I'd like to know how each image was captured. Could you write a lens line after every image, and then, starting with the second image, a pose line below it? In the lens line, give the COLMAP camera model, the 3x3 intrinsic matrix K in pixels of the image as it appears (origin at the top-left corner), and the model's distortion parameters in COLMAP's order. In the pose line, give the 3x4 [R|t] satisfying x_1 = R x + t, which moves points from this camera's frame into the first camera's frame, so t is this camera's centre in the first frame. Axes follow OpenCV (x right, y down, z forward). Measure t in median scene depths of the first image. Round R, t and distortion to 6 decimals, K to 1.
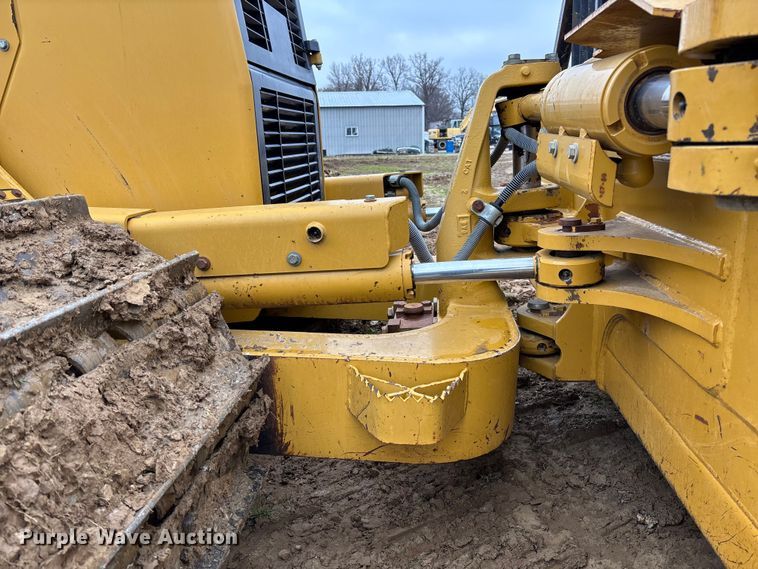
lens RADIAL K [[576.1, 0, 381.1], [0, 576.1, 298.6], [0, 0, 1]] dist [0.041437, -0.063986]
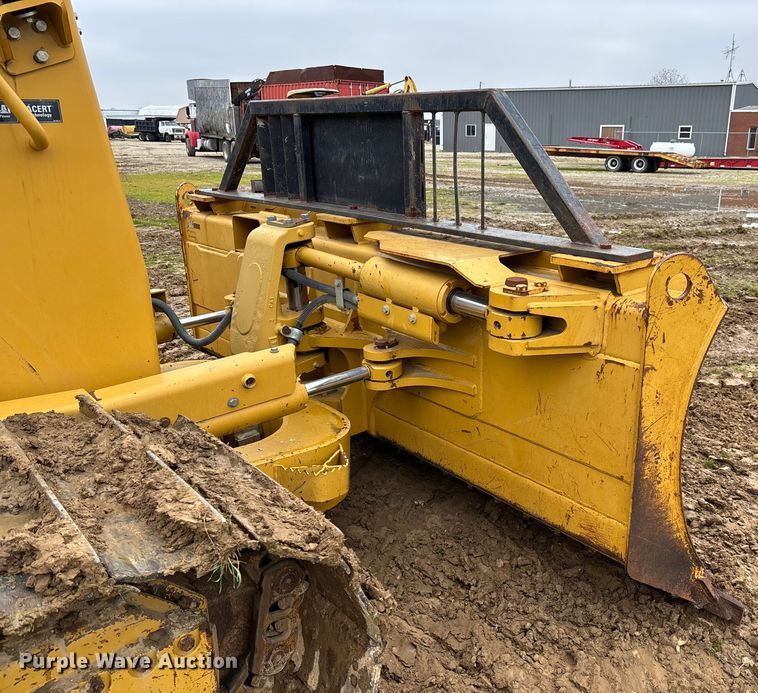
lens RADIAL K [[680.6, 0, 471.6], [0, 680.6, 348.5], [0, 0, 1]] dist [0.119186, -0.202550]
pose [[0.657750, -0.185143, 0.730128, -0.516303], [0.164934, 0.981199, 0.100224, -0.144146], [-0.734957, 0.054501, 0.675920, -0.298803]]
